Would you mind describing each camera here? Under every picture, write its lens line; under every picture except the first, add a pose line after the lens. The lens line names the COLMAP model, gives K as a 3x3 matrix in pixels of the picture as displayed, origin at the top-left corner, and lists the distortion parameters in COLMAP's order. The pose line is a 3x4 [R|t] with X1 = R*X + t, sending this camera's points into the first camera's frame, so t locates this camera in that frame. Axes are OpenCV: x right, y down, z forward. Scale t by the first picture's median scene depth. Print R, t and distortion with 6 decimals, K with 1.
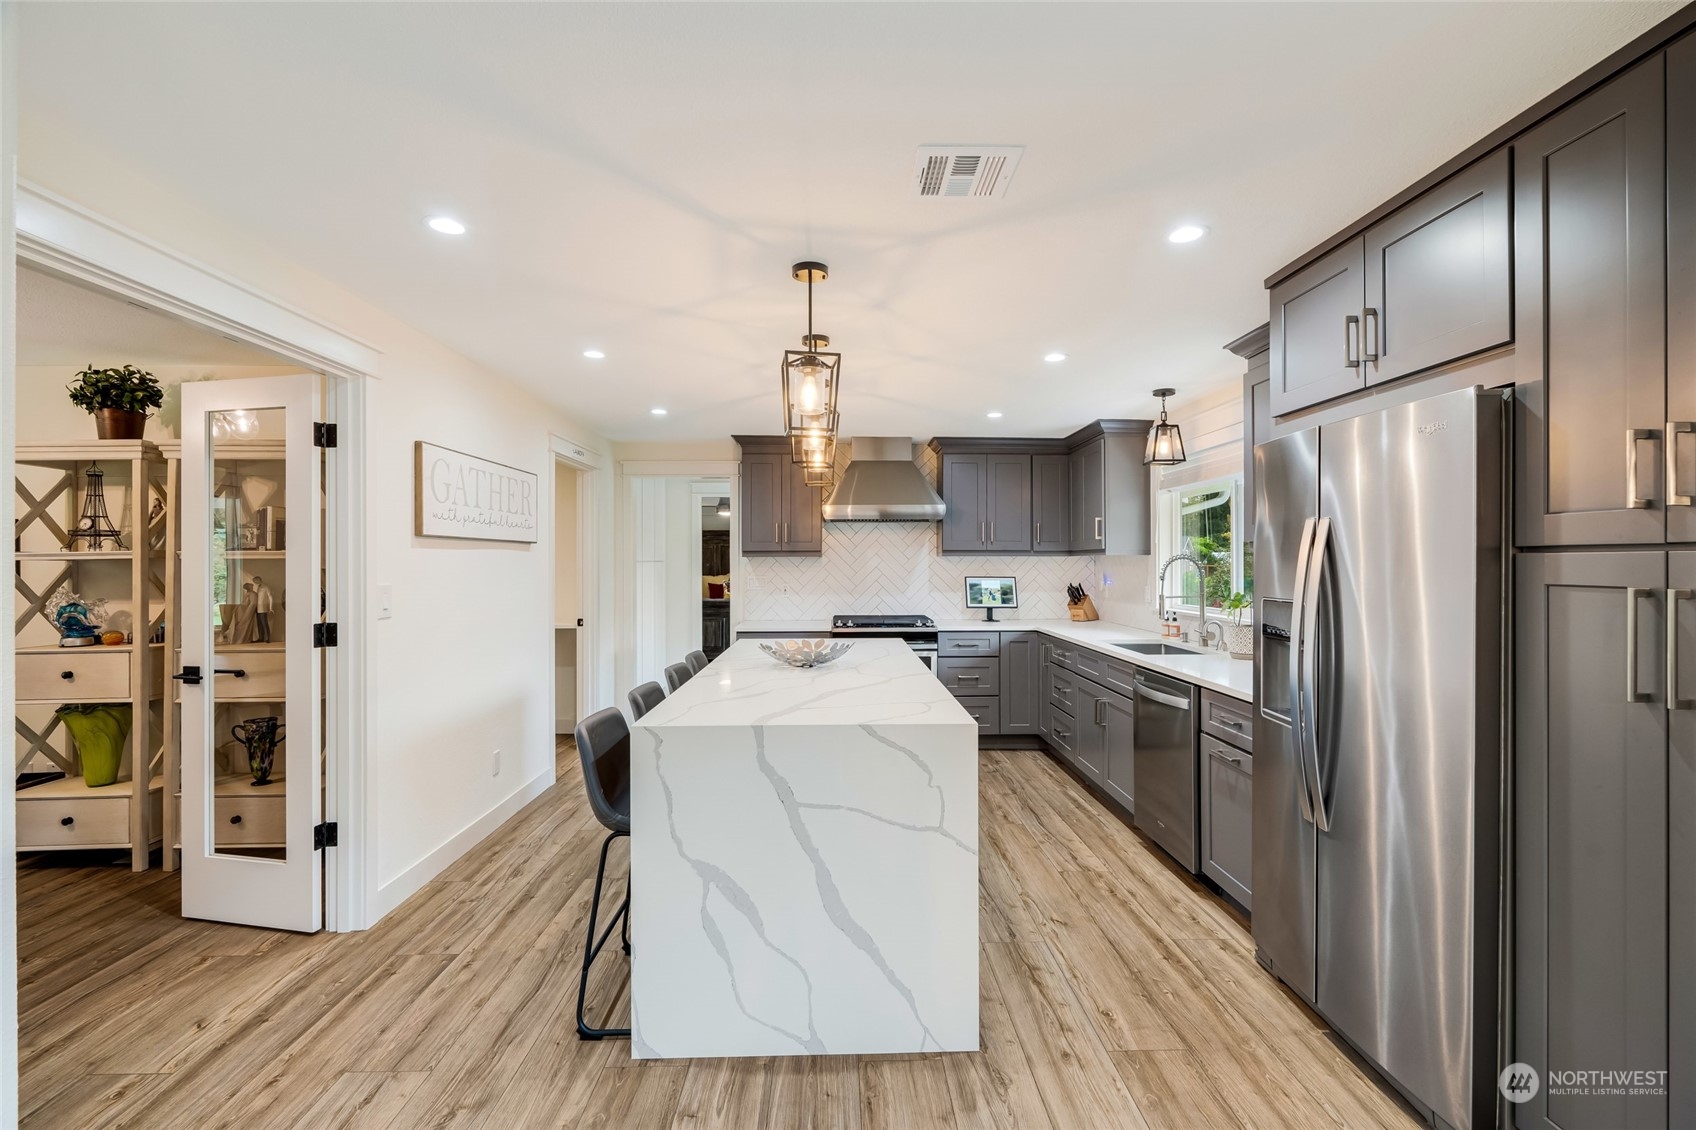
lens RADIAL K [[757.4, 0, 852.1], [0, 757.4, 560.6], [0, 0, 1]] dist [-0.003768, -0.000099]
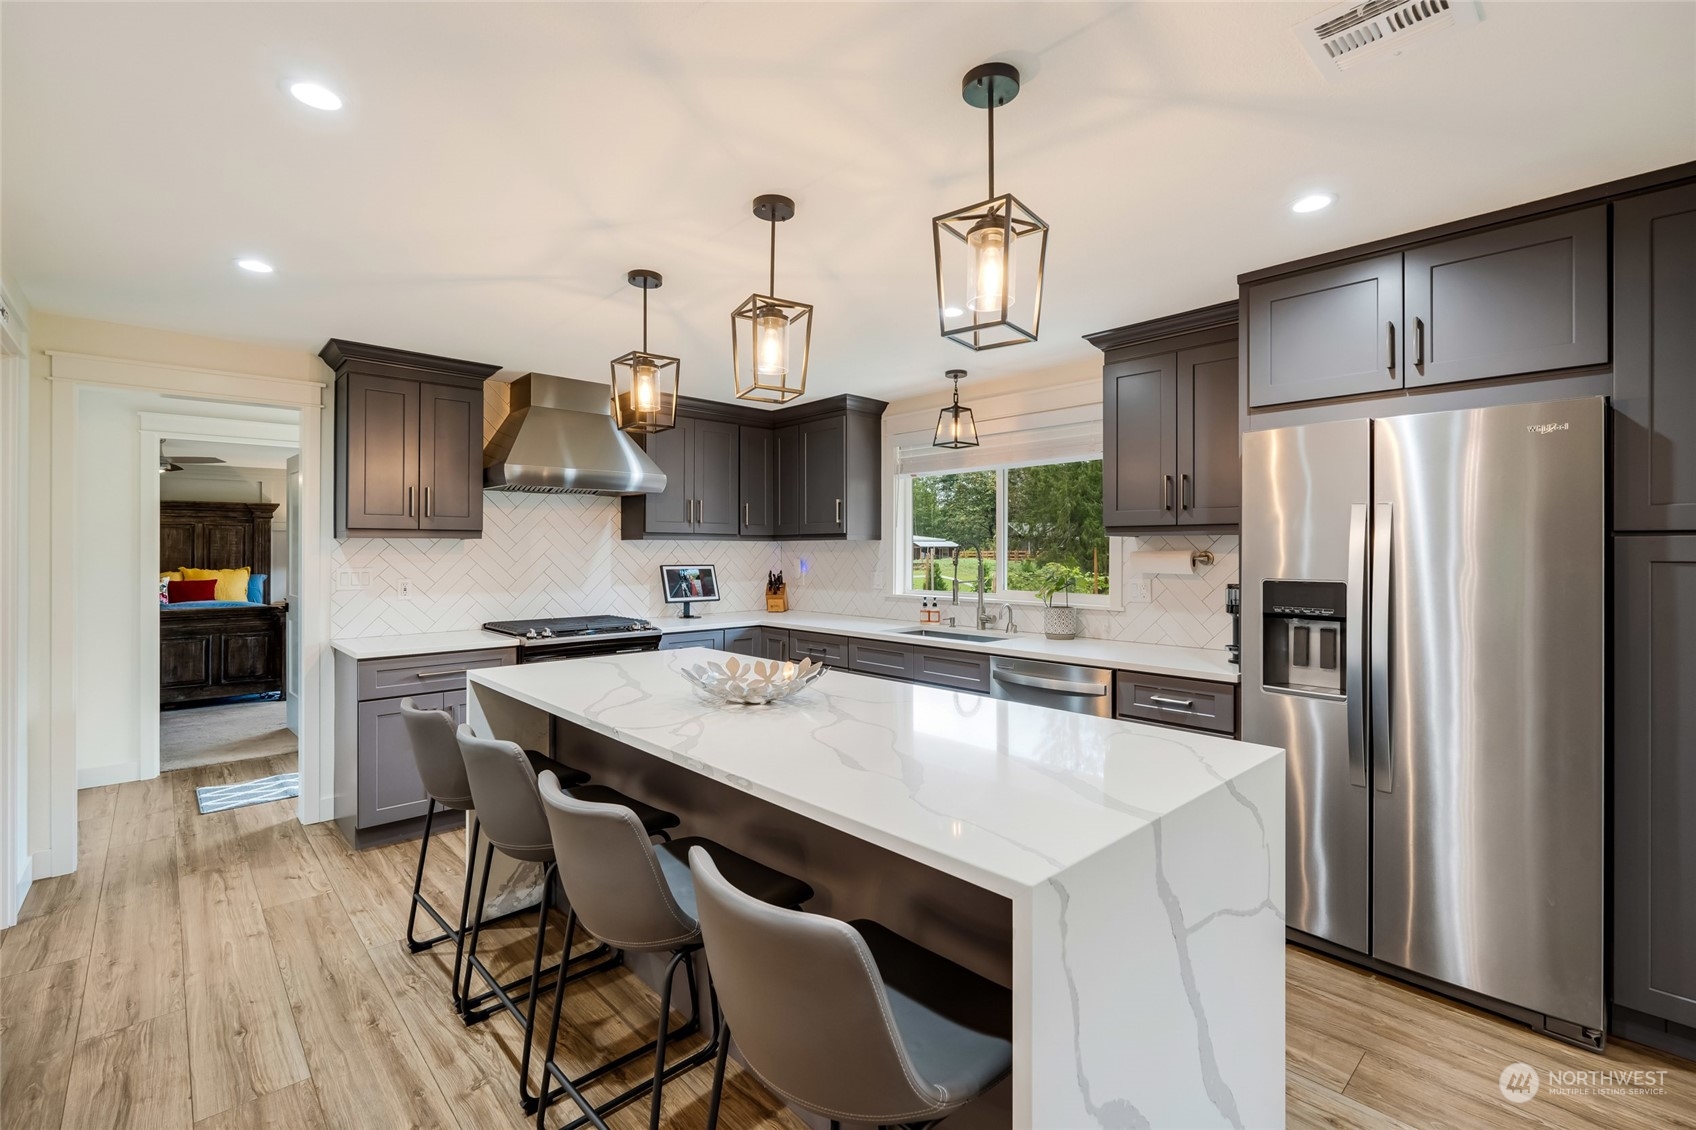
lens RADIAL K [[751.7, 0, 854.8], [0, 751.7, 547.8], [0, 0, 1]] dist [-0.002213, -0.000157]
pose [[0.742756, 0.004146, 0.669550, -0.413239], [-0.002471, 0.999991, -0.003450, 0.008309], [-0.669558, 0.000908, 0.742759, 0.443810]]
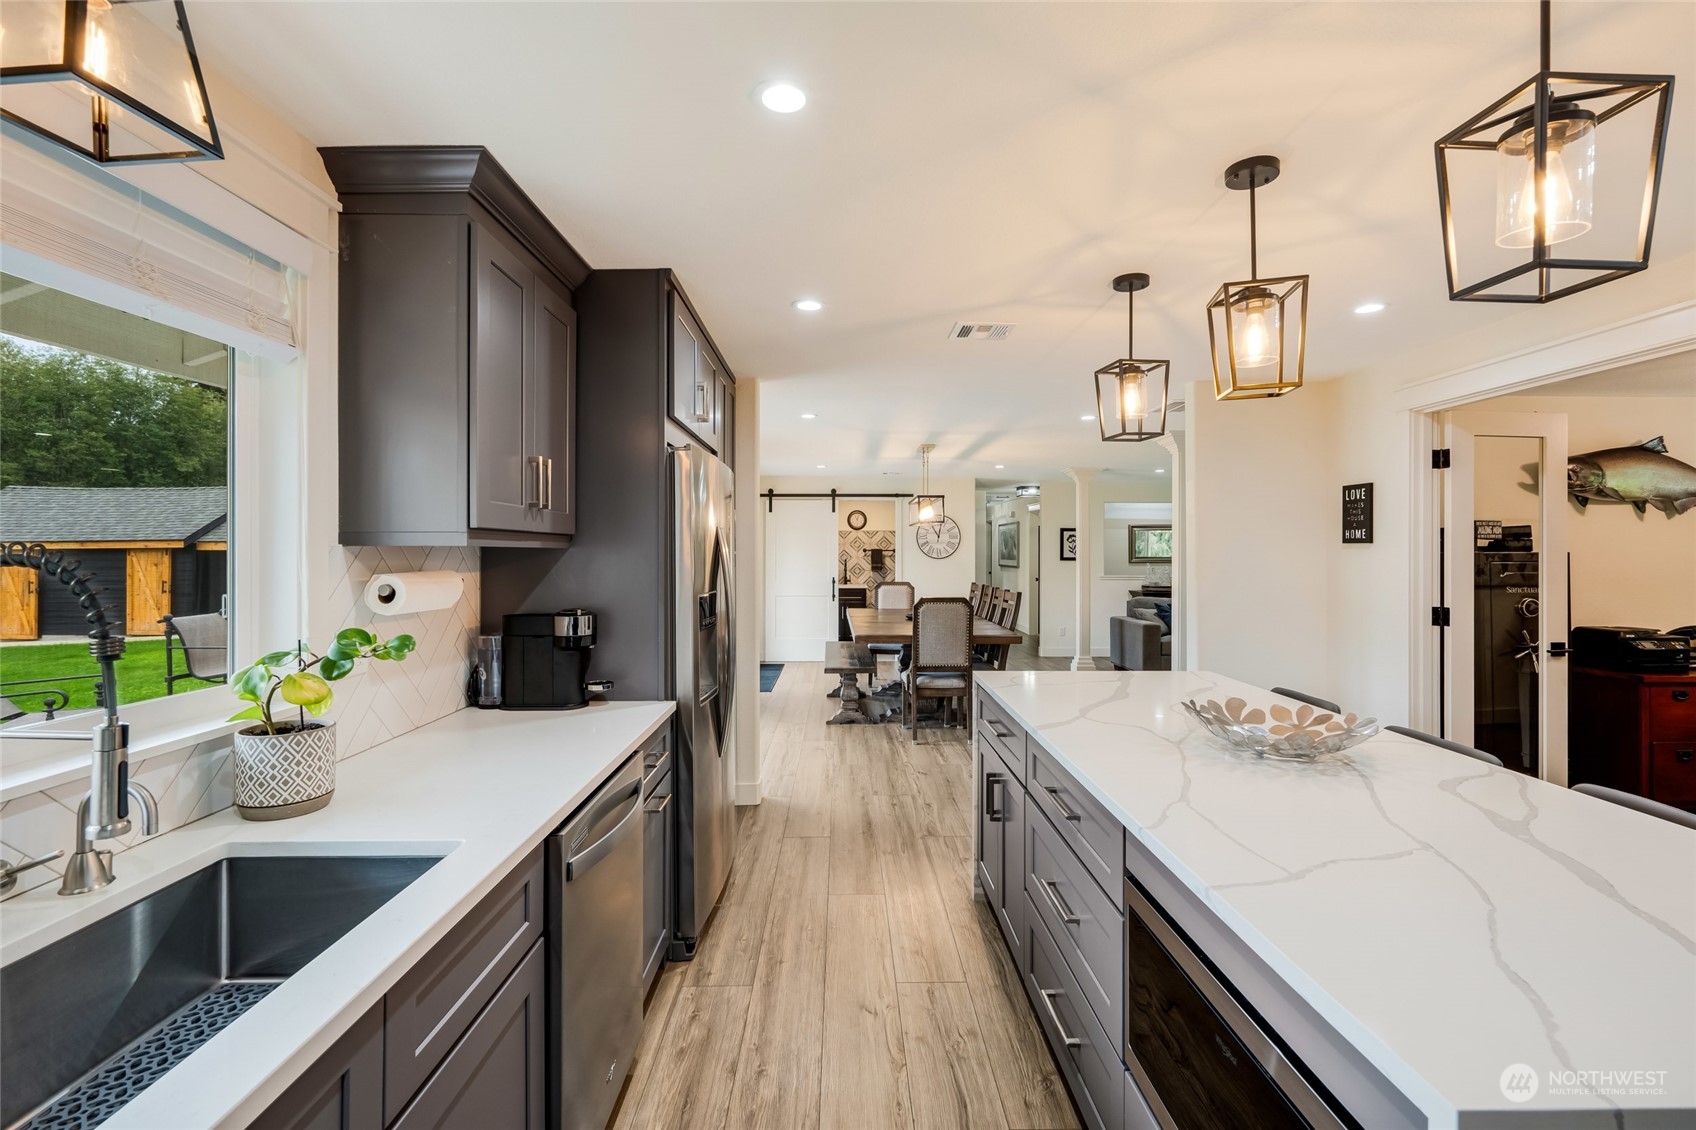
lens RADIAL K [[740.9, 0, 852.4], [0, 740.9, 556.7], [0, 0, 1]] dist [0.000019, -0.000401]
pose [[-0.999977, 0.002488, 0.006336, 0.236087], [0.002494, 0.999997, 0.000814, -0.002884], [-0.006334, 0.000829, -0.999980, 1.479633]]
